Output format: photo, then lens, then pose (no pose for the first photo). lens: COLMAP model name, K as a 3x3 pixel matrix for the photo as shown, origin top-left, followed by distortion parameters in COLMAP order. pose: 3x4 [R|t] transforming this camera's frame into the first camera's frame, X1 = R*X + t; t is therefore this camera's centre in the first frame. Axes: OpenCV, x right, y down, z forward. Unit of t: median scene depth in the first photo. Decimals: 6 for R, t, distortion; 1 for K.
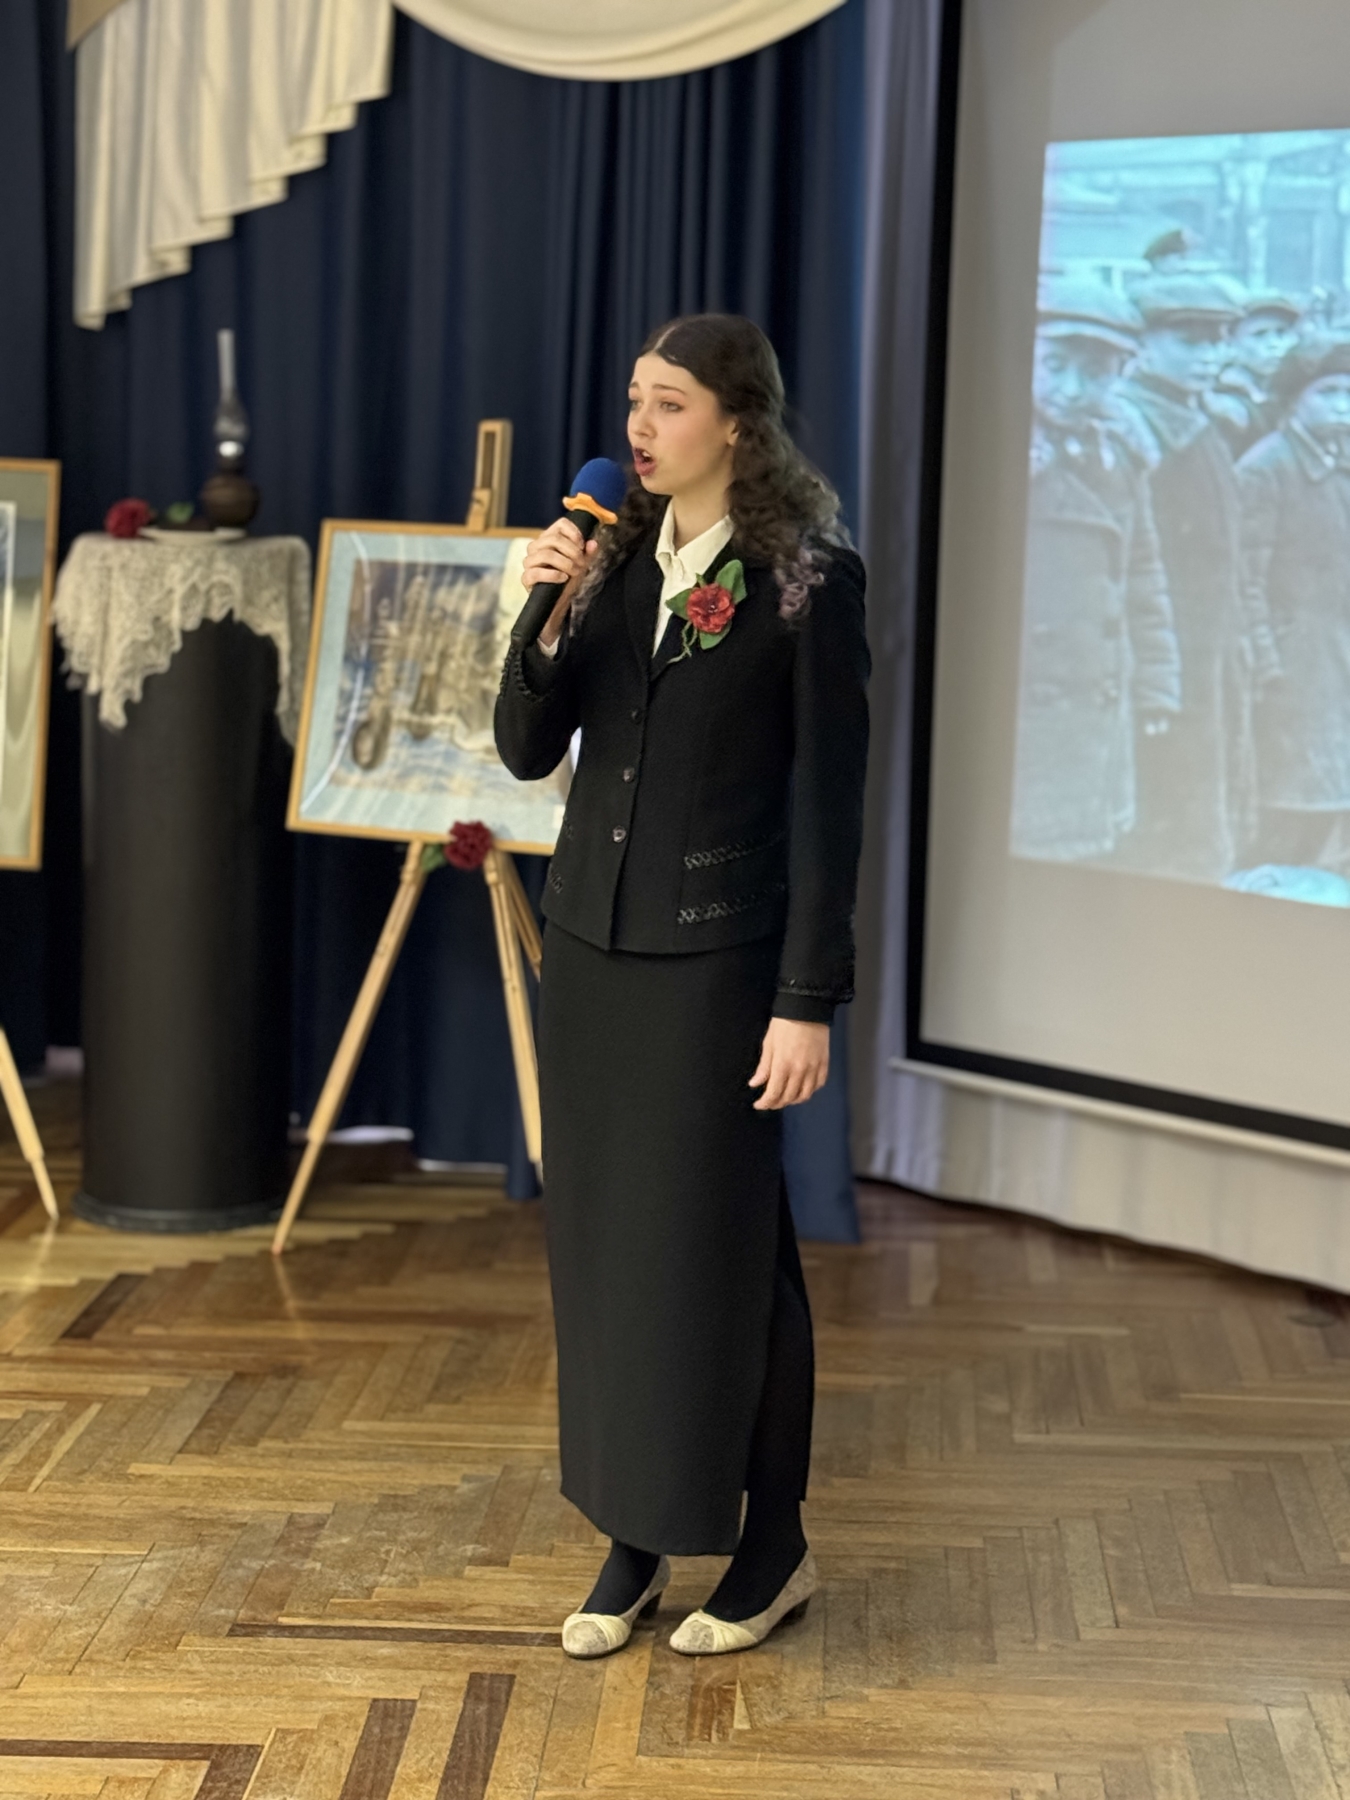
lens RADIAL K [[3765.3, 0, 675.0], [0, 3765.3, 900.0], [0, 0, 1]] dist [0.056816, 0.343466]
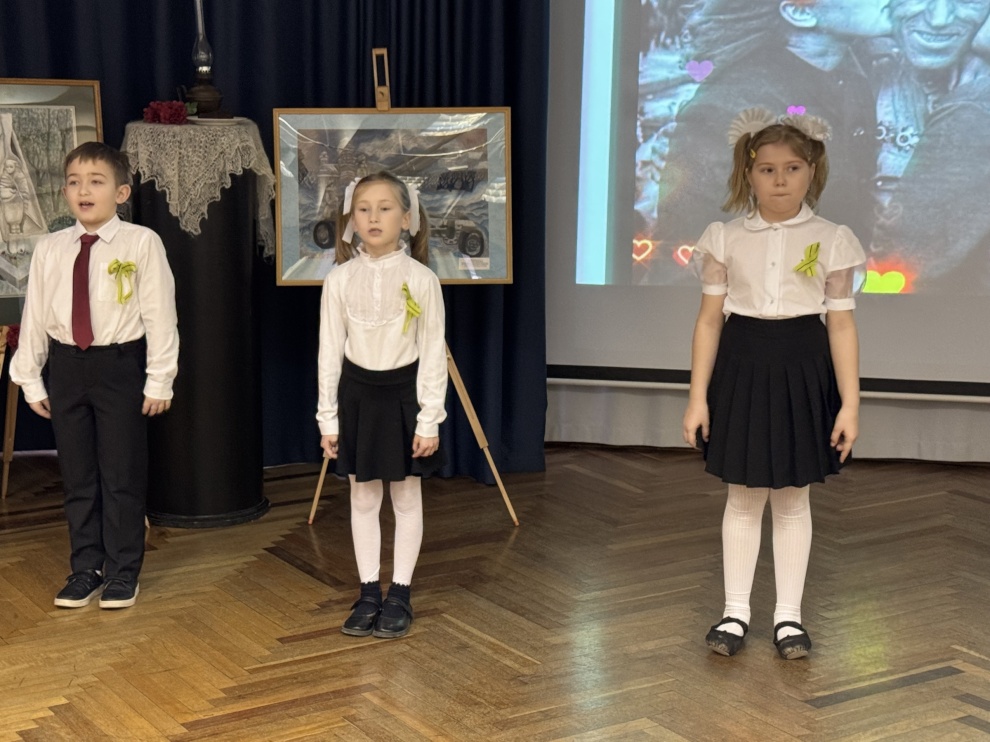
lens RADIAL K [[1804.4, 0, 495.0], [0, 1804.4, 371.0], [0, 0, 1]] dist [0.113165, 0.047957]
pose [[0.821725, -0.121679, 0.556743, -0.497260], [0.094468, 0.992508, 0.077487, -0.035347], [-0.562000, -0.011079, 0.827063, 0.247916]]
